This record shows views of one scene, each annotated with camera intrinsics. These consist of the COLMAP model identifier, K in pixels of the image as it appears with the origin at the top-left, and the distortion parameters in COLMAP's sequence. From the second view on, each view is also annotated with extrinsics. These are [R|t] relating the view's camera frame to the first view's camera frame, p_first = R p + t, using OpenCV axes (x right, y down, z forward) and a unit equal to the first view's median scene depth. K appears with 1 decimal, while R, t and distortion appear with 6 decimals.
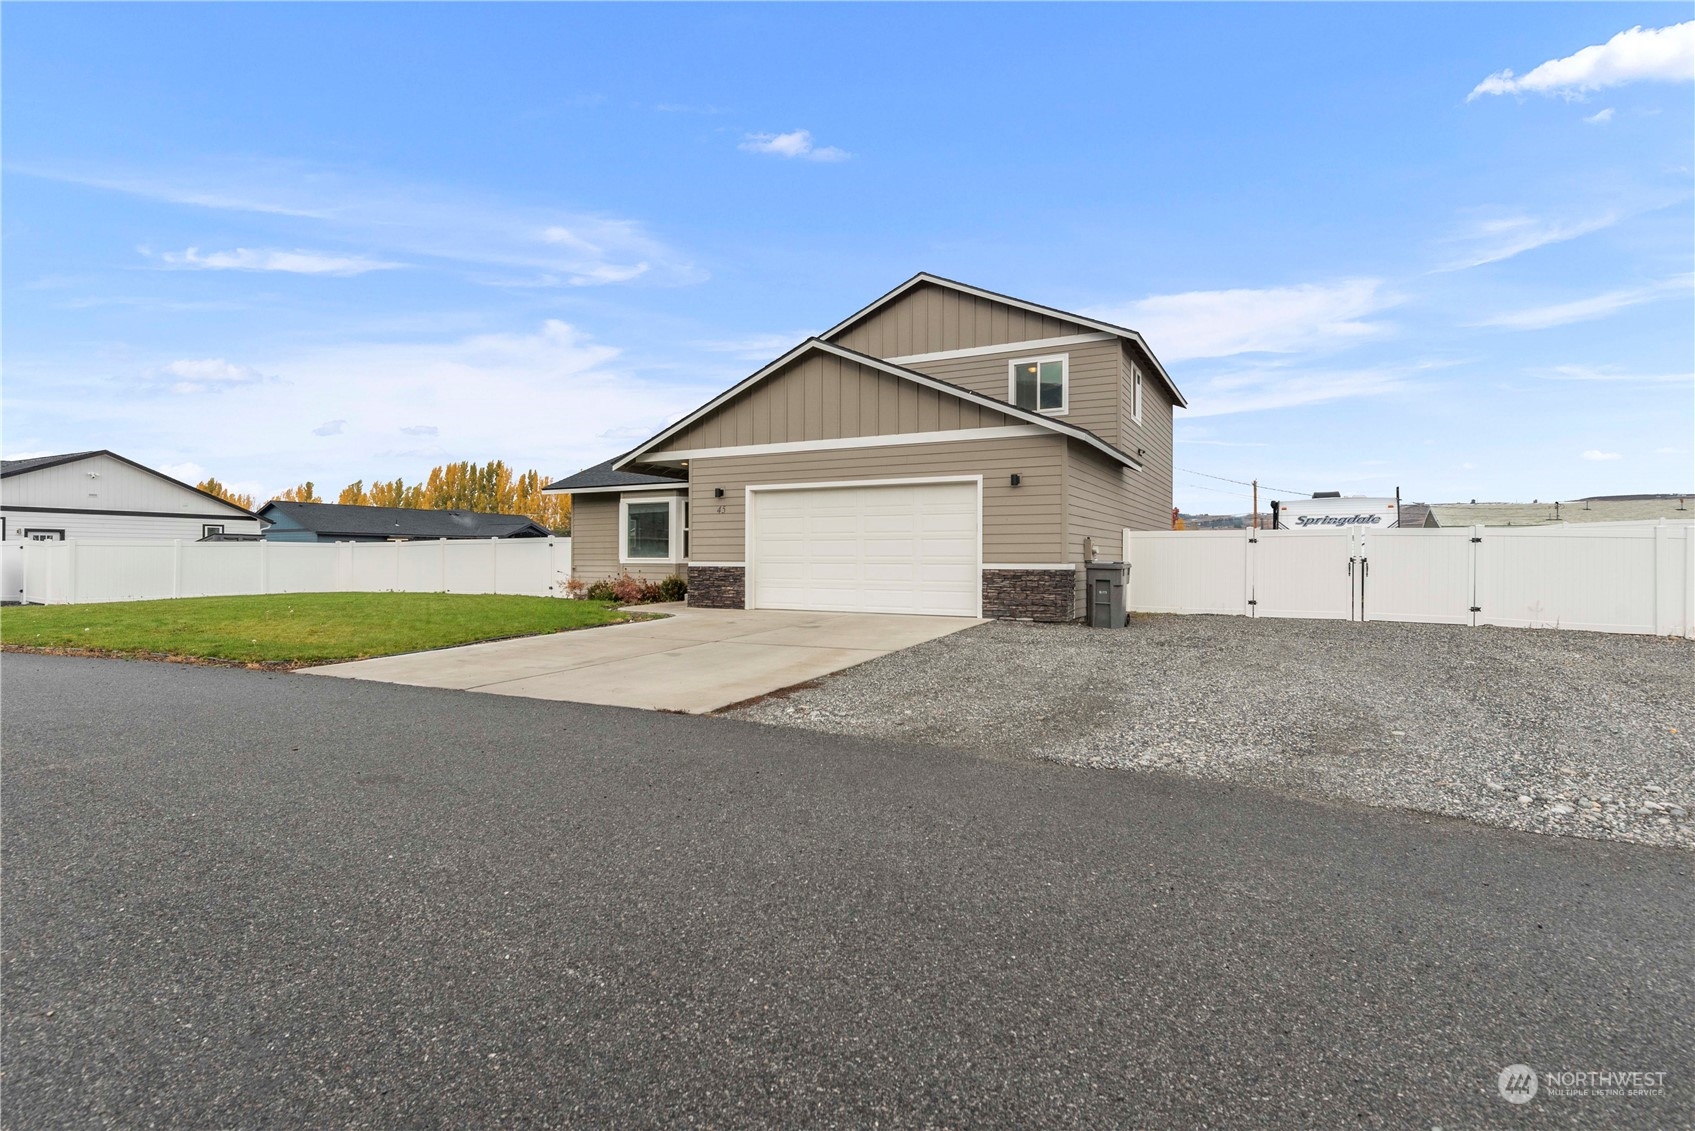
lens RADIAL K [[827.1, 0, 847.5], [0, 827.1, 565.5], [0, 0, 1]] dist [0.001735, 0.000970]
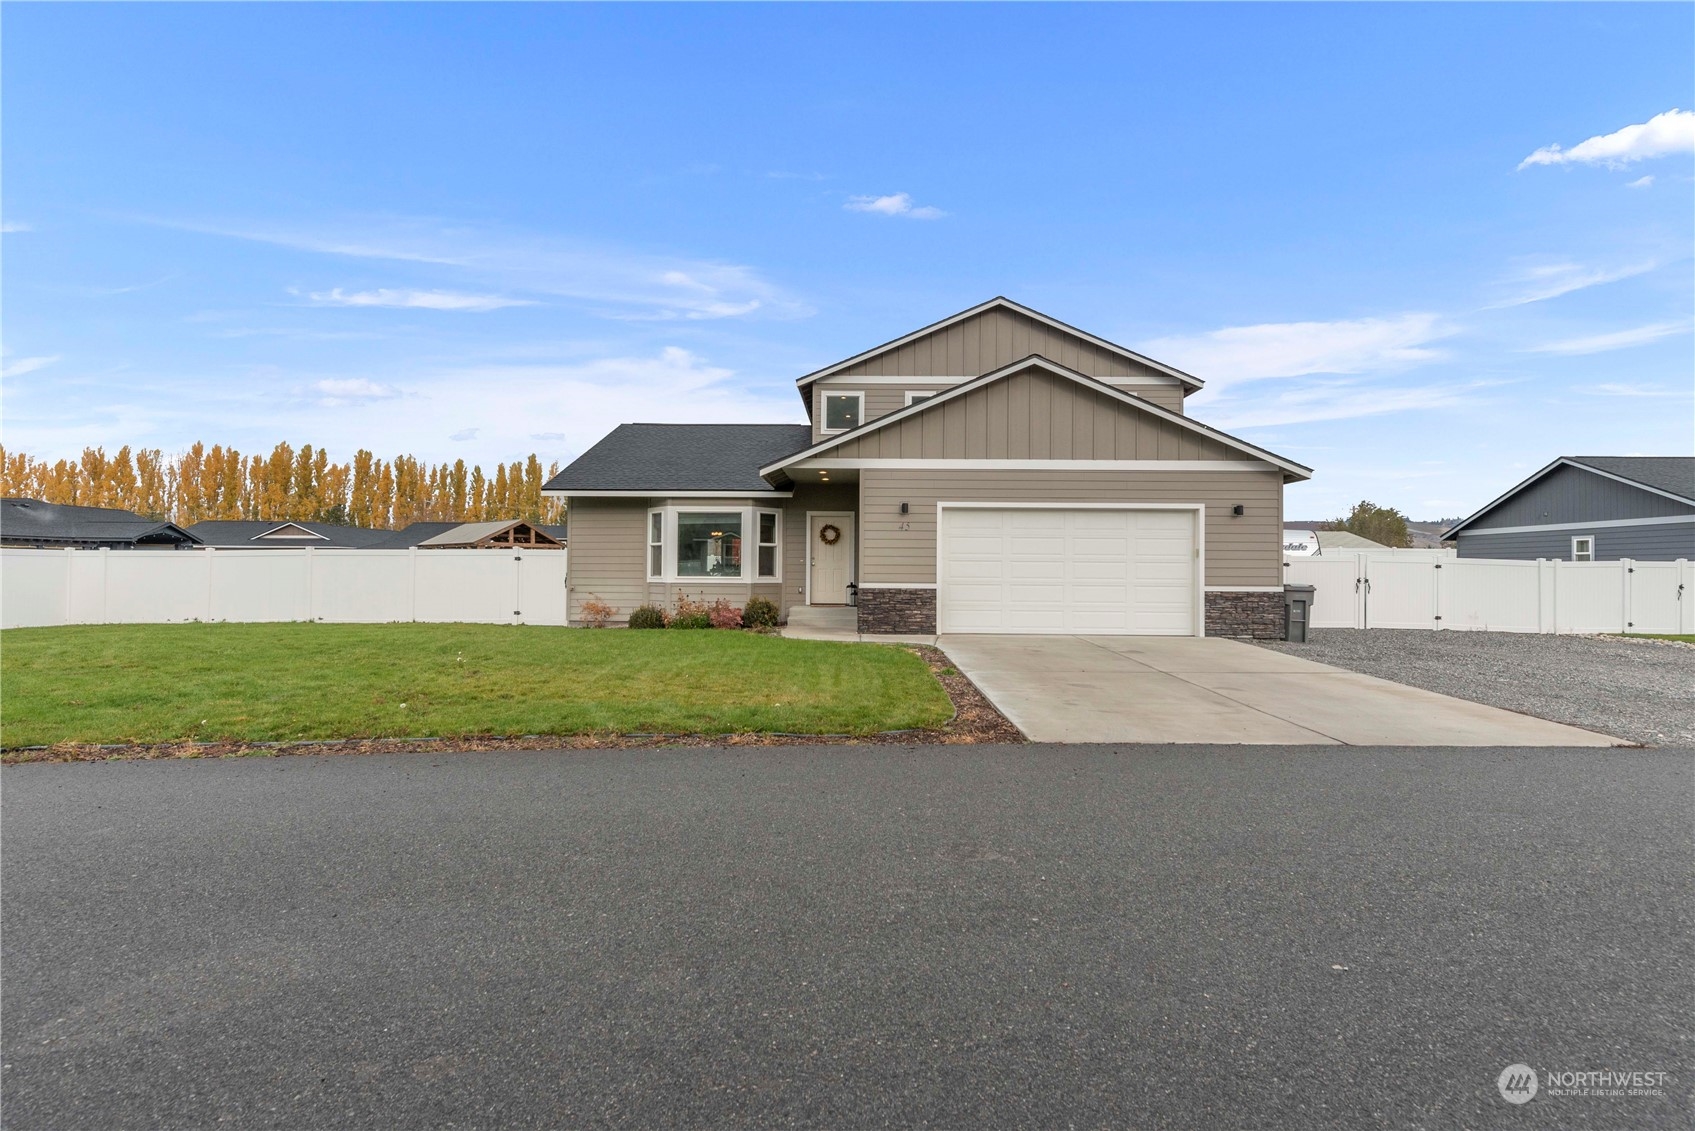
lens RADIAL K [[827.1, 0, 847.5], [0, 827.1, 565.5], [0, 0, 1]] dist [0.001735, 0.000970]
pose [[0.889994, 0.006235, 0.455930, -0.636461], [-0.001455, 0.999940, -0.010834, -0.014498], [-0.455970, 0.008979, 0.889950, 0.216019]]
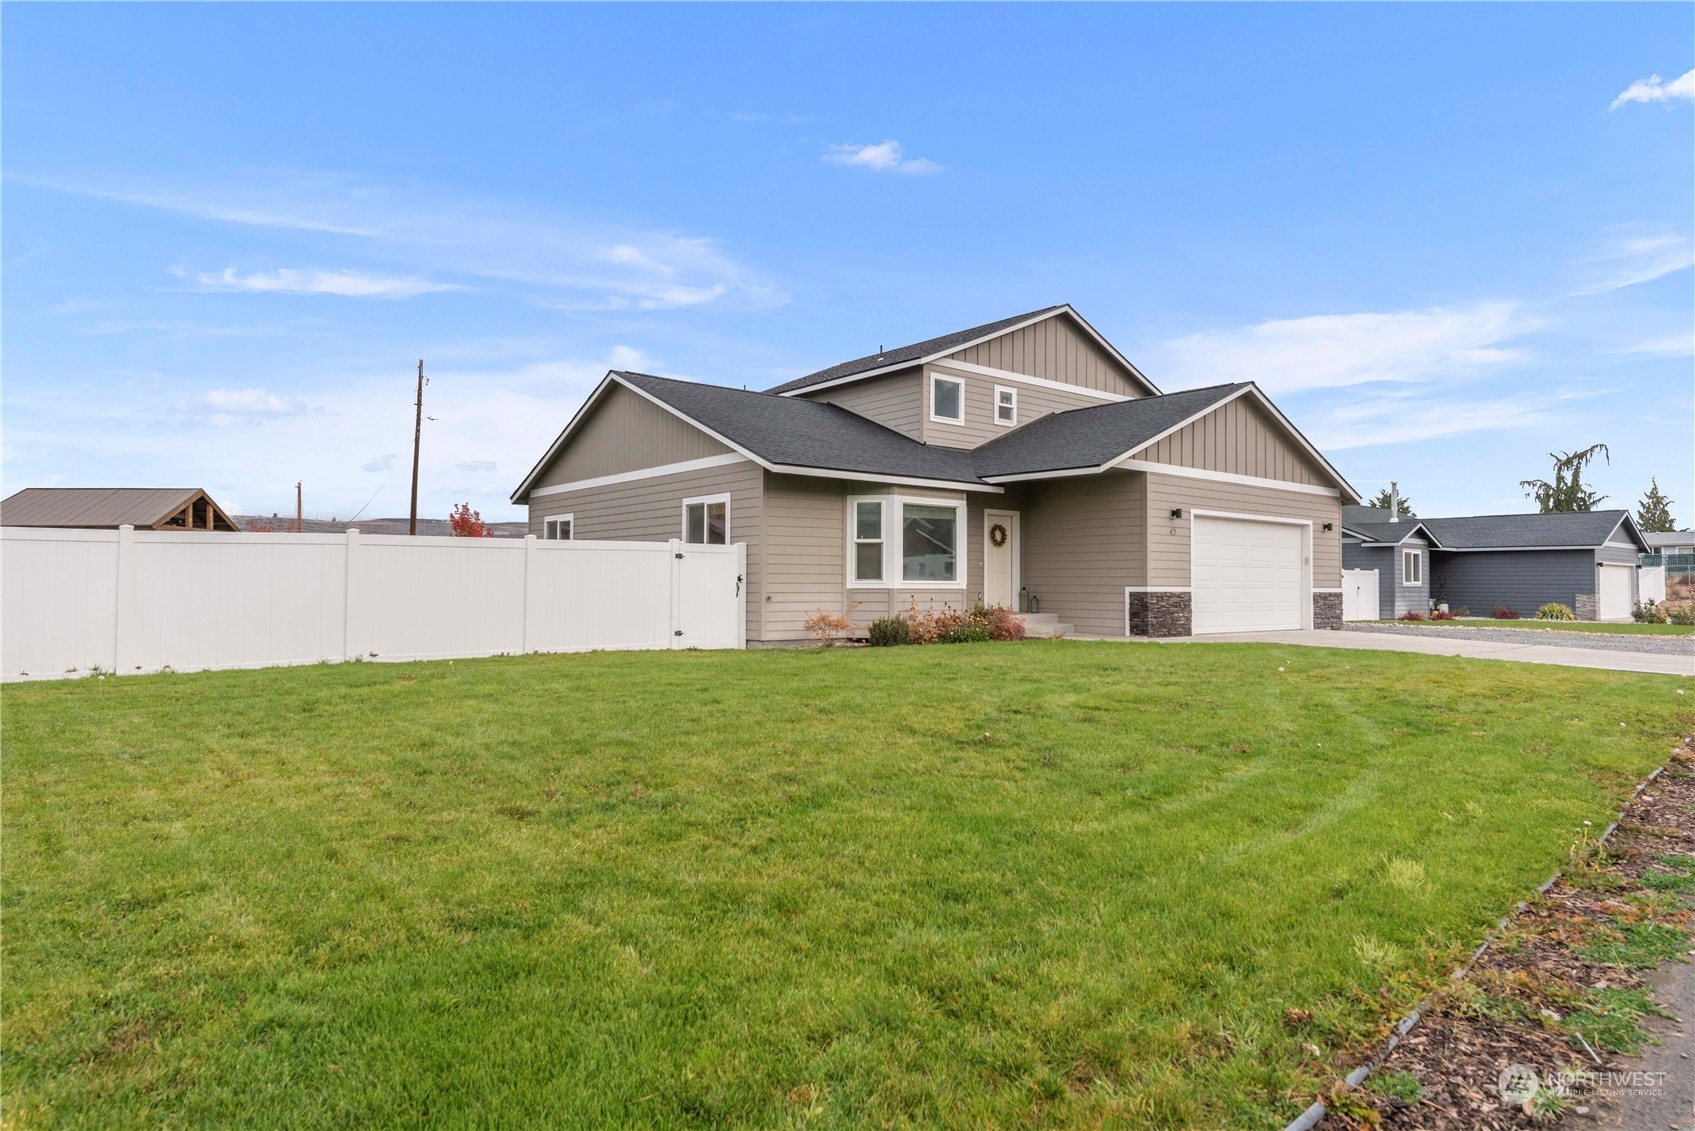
lens RADIAL K [[977.8, 0, 847.5], [0, 977.8, 565.5], [0, 0, 1]] dist [-0.000654, 0.000275]
pose [[0.389131, 0.016131, 0.921041, -1.335612], [0.000722, 0.999841, -0.017816, -0.009427], [-0.921182, 0.007597, 0.389057, 0.922912]]
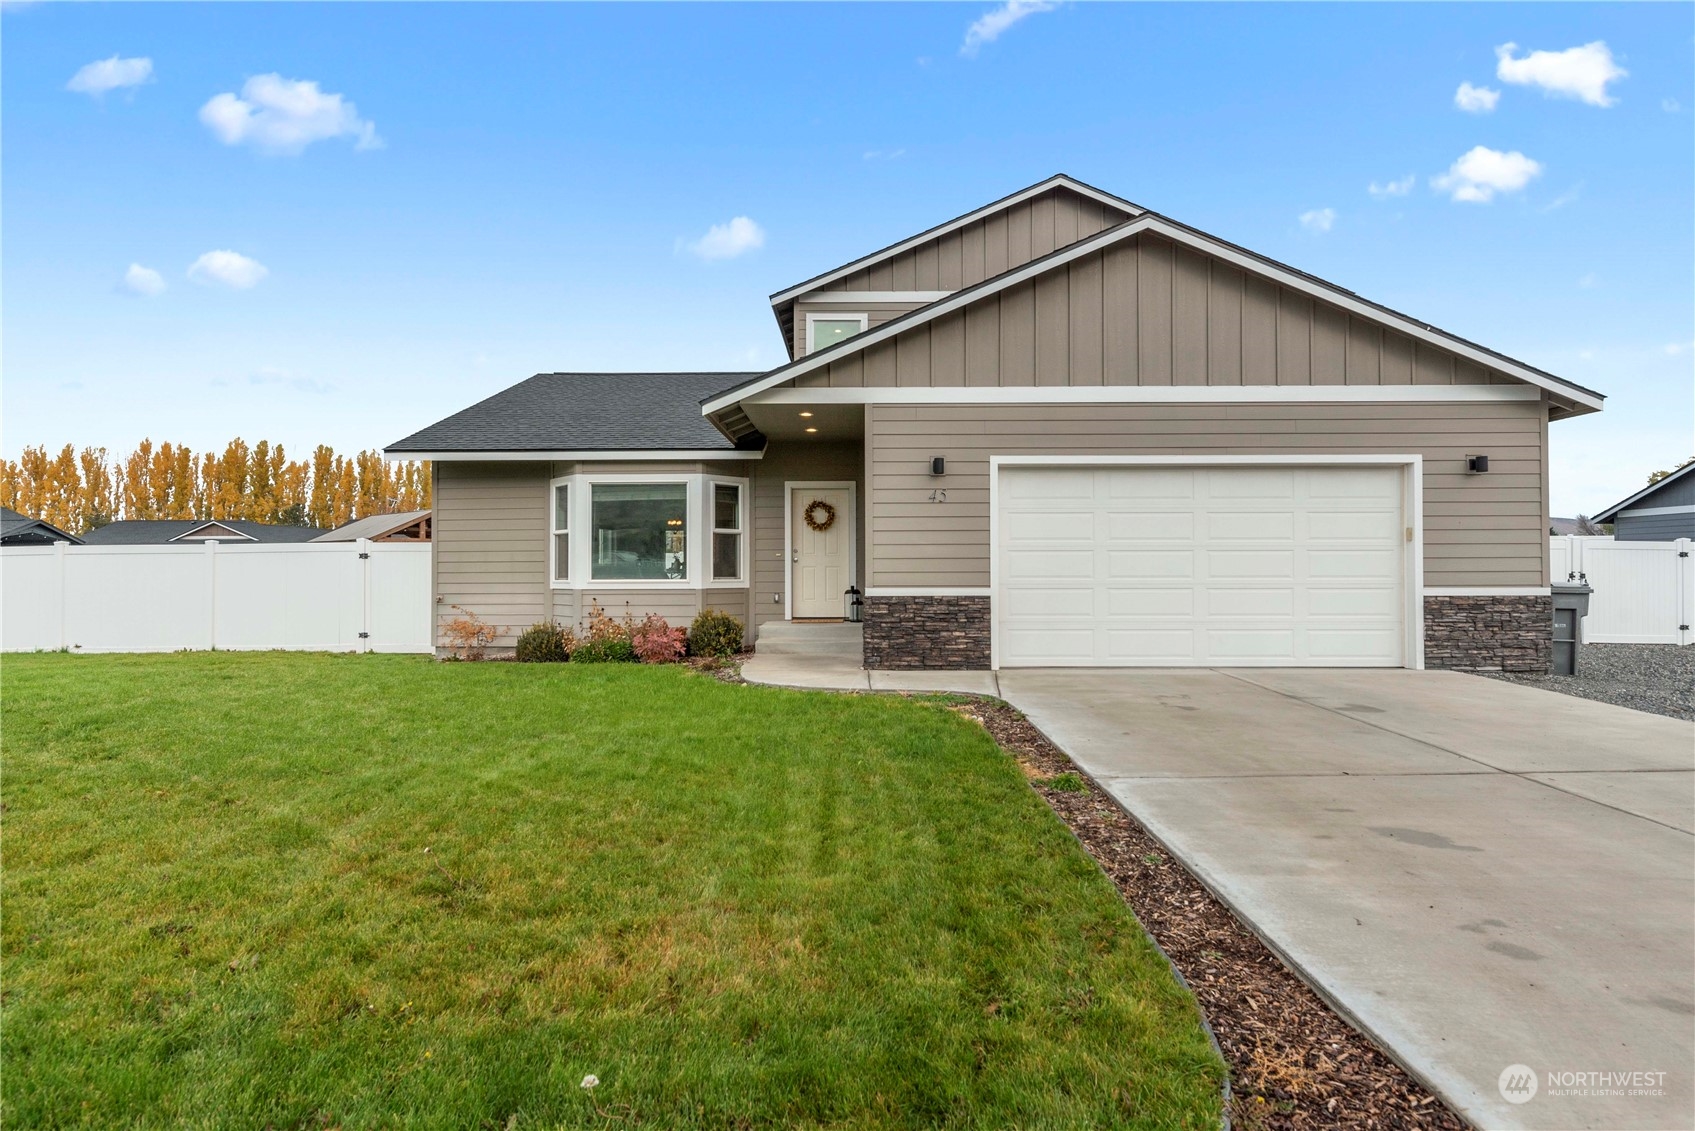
lens RADIAL K [[856.2, 0, 847.5], [0, 856.2, 565.5], [0, 0, 1]] dist [-0.001168, 0.000238]
pose [[0.888337, -0.003087, 0.459182, -0.485853], [0.008525, 0.999916, -0.009771, -0.014860], [-0.459113, 0.012594, 0.888289, 0.513445]]
